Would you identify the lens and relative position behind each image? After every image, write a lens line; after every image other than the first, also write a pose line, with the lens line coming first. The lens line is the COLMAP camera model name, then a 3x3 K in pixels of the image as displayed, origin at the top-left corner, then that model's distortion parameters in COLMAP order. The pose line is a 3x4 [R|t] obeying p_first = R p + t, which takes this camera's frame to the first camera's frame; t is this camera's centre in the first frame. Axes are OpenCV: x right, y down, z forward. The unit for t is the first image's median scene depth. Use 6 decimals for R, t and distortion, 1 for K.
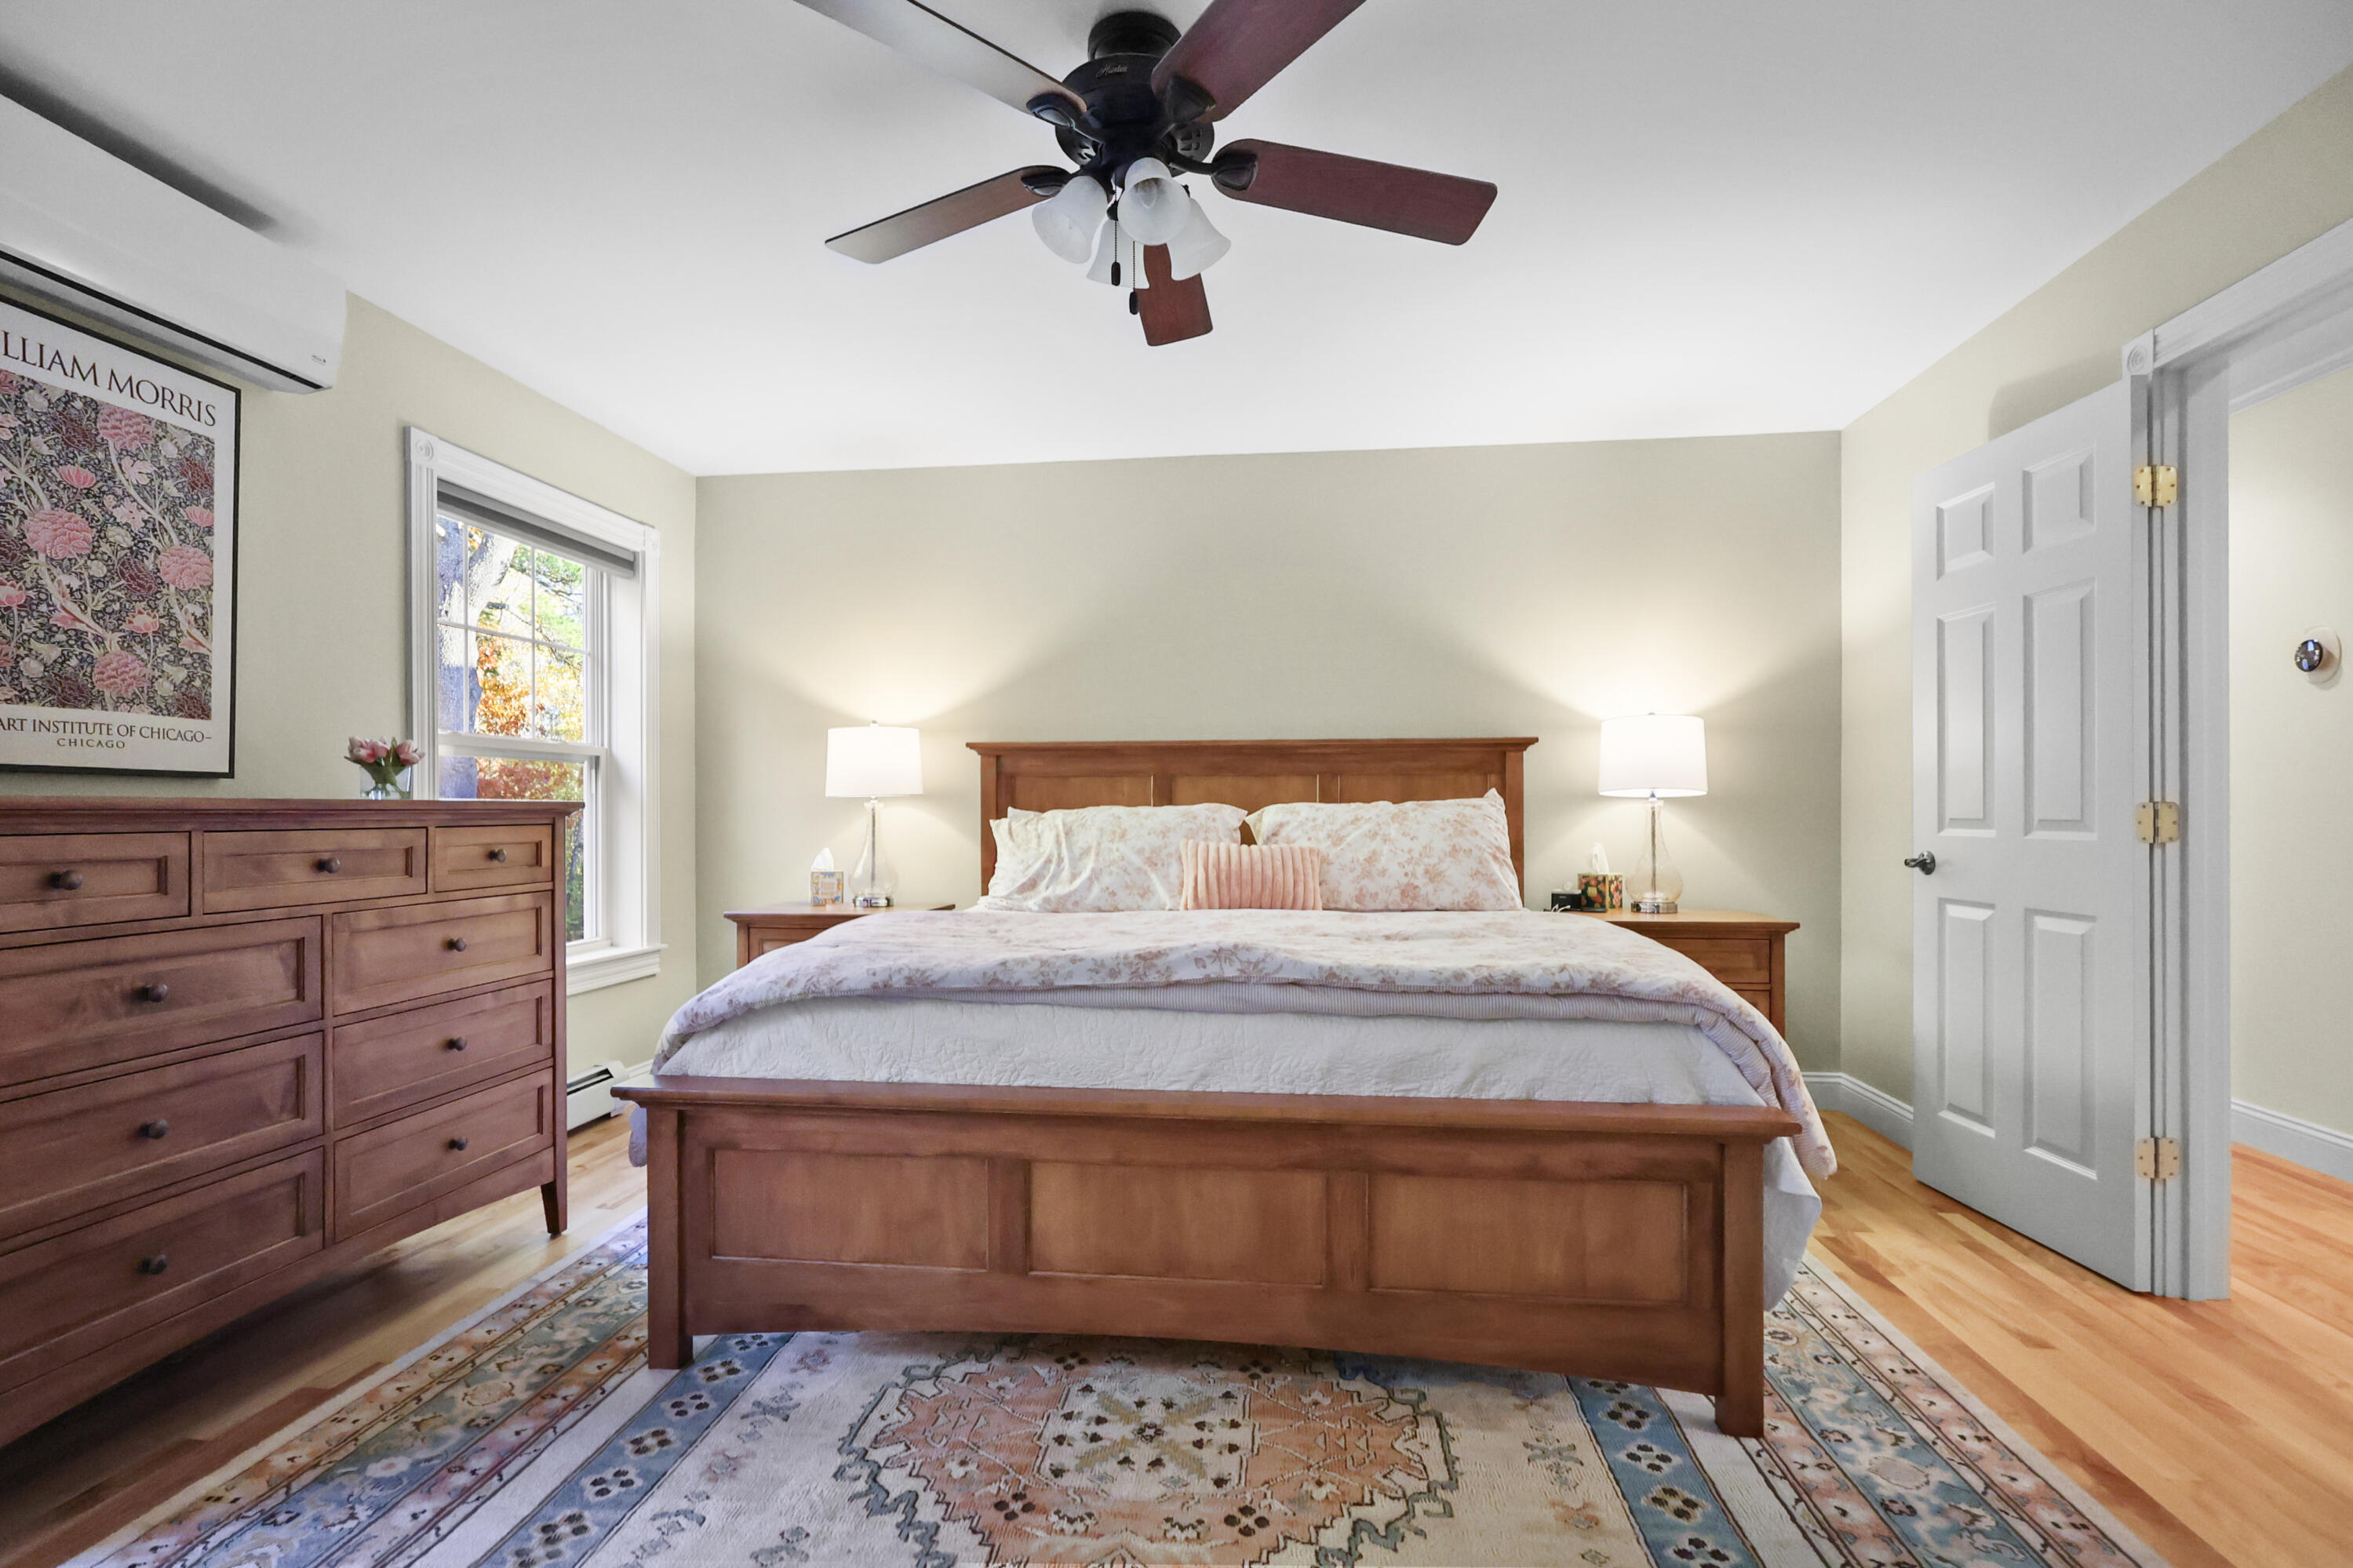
lens RADIAL K [[1096.6, 0, 1126.8], [0, 1096.6, 813.9], [0, 0, 1]] dist [-0.007981, 0.002781]
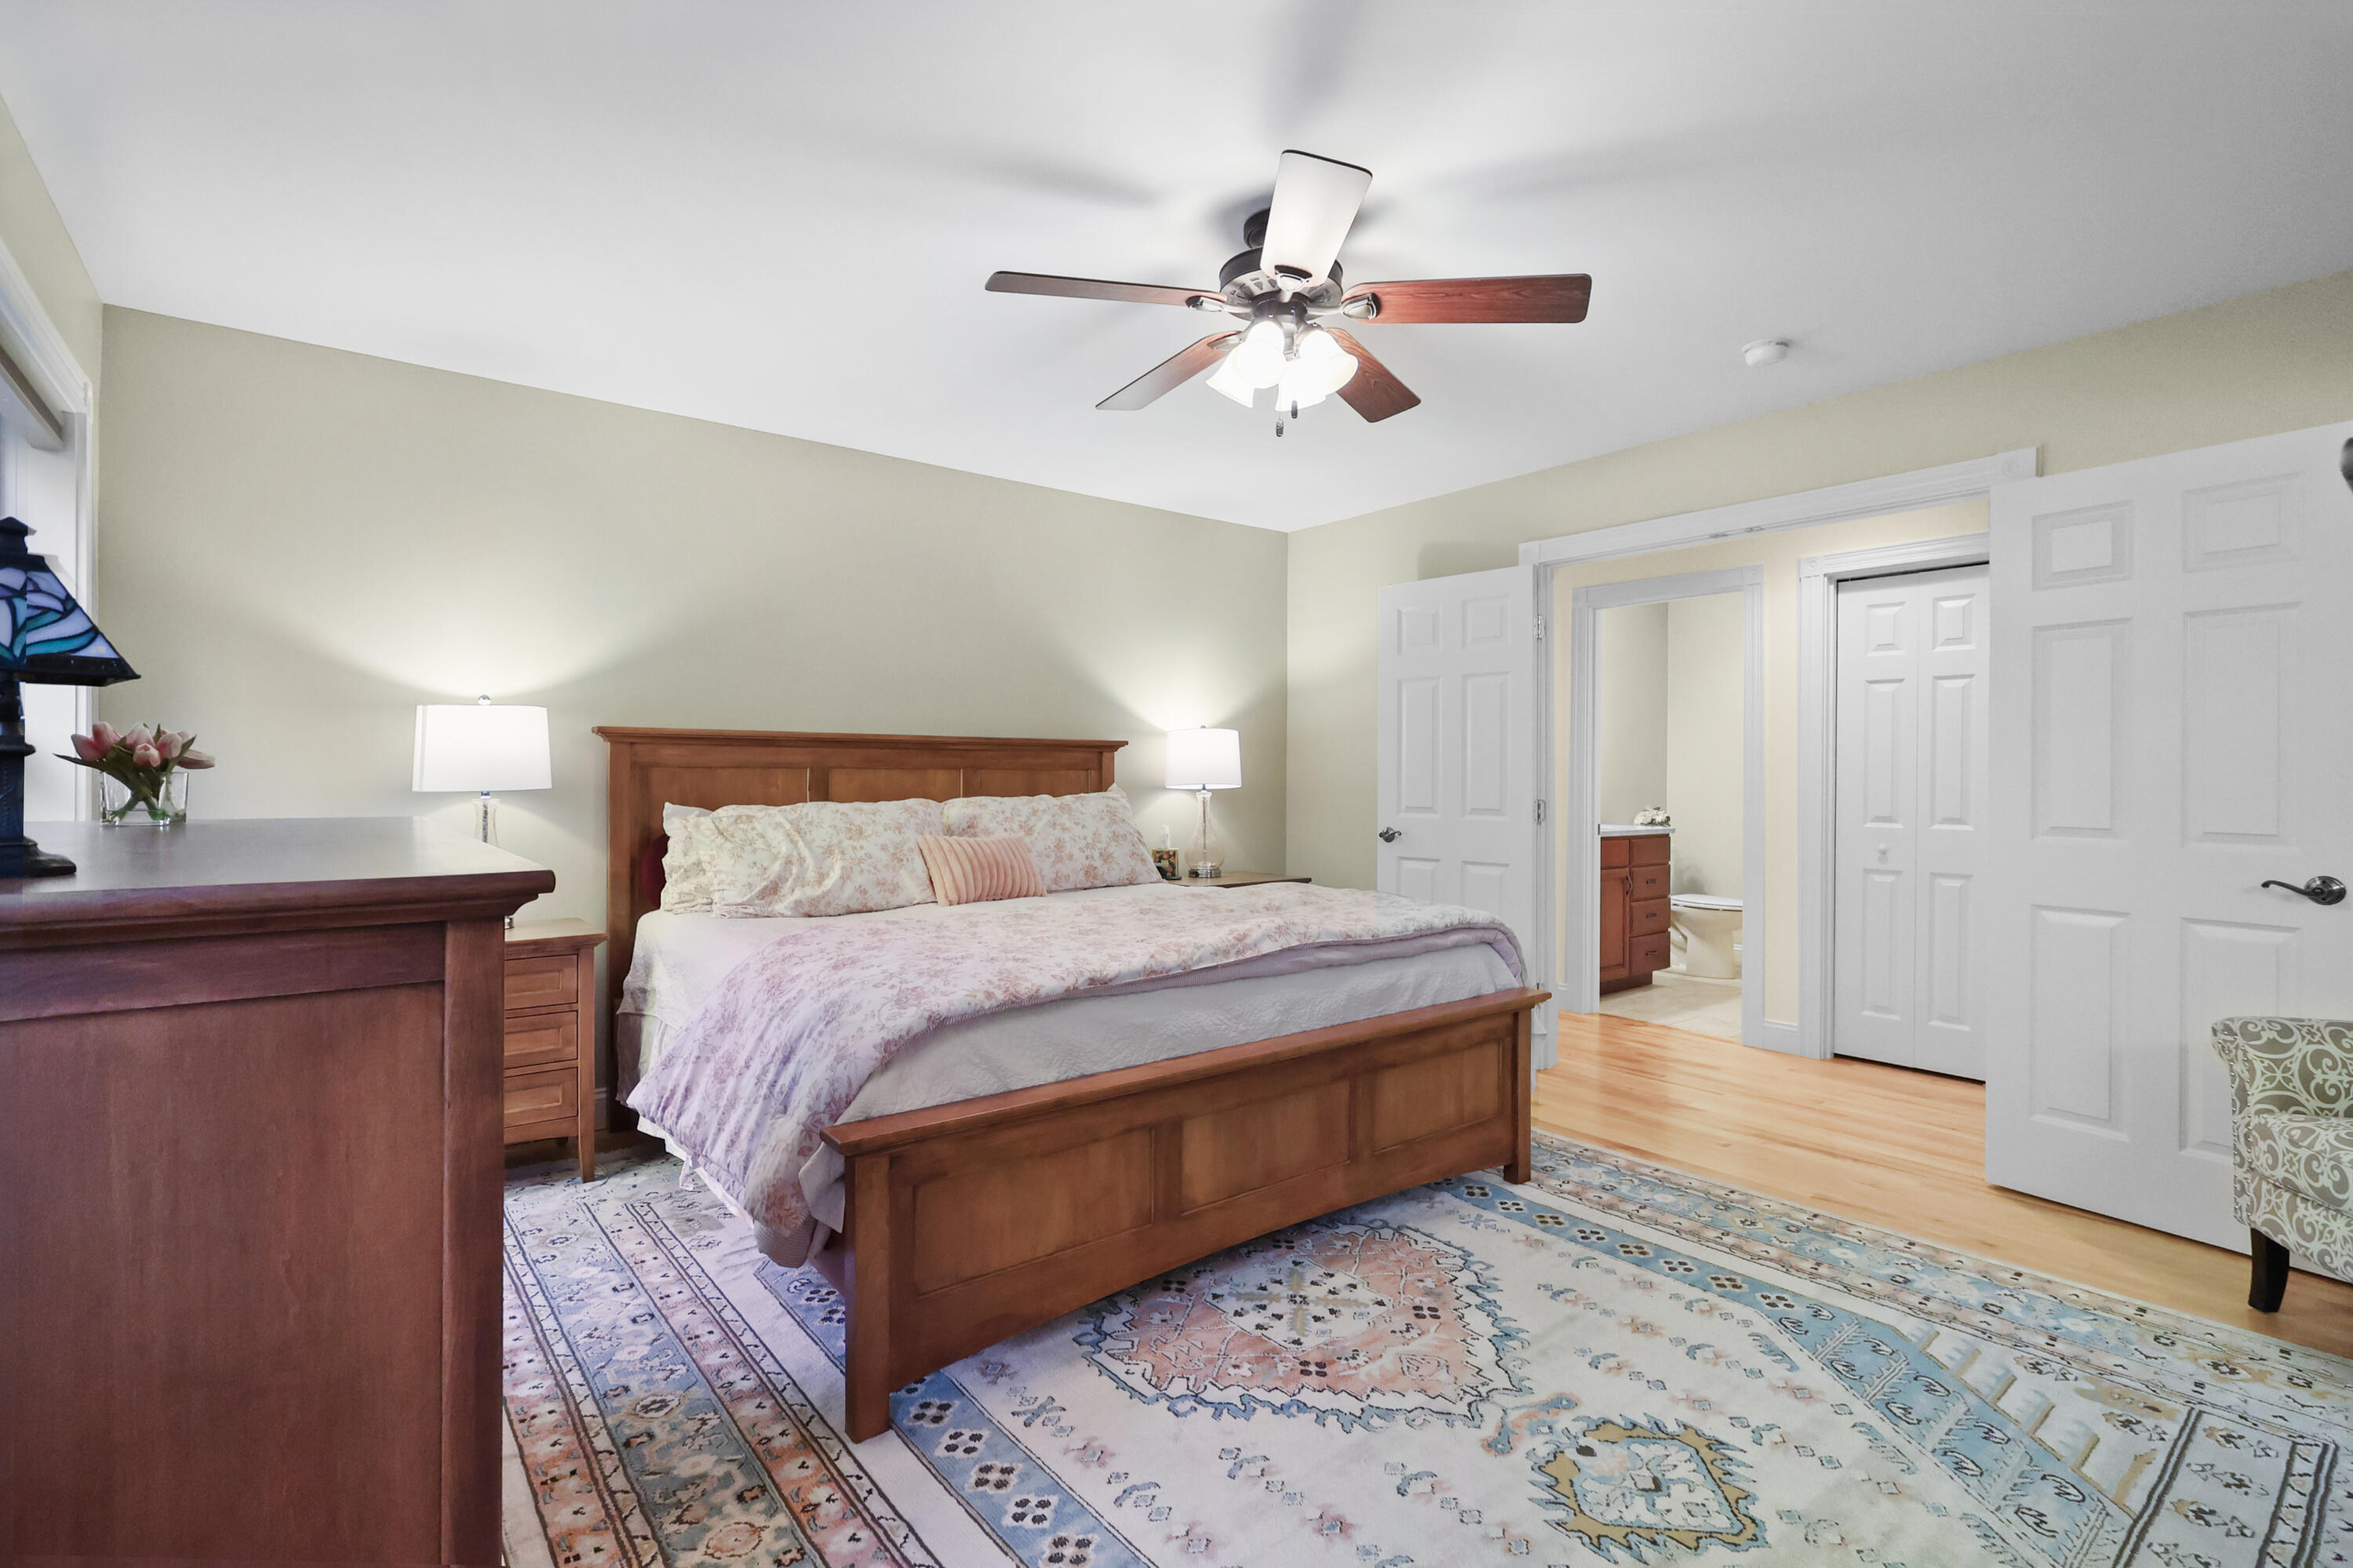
lens RADIAL K [[1096.6, 0, 1199.9], [0, 1096.6, 781.6], [0, 0, 1]] dist [-0.007981, 0.002781]
pose [[0.695457, 0.000523, 0.718568, -0.910730], [-0.000353, 1.000000, -0.000386, -0.047242], [-0.718568, 0.000015, 0.695457, 0.160715]]
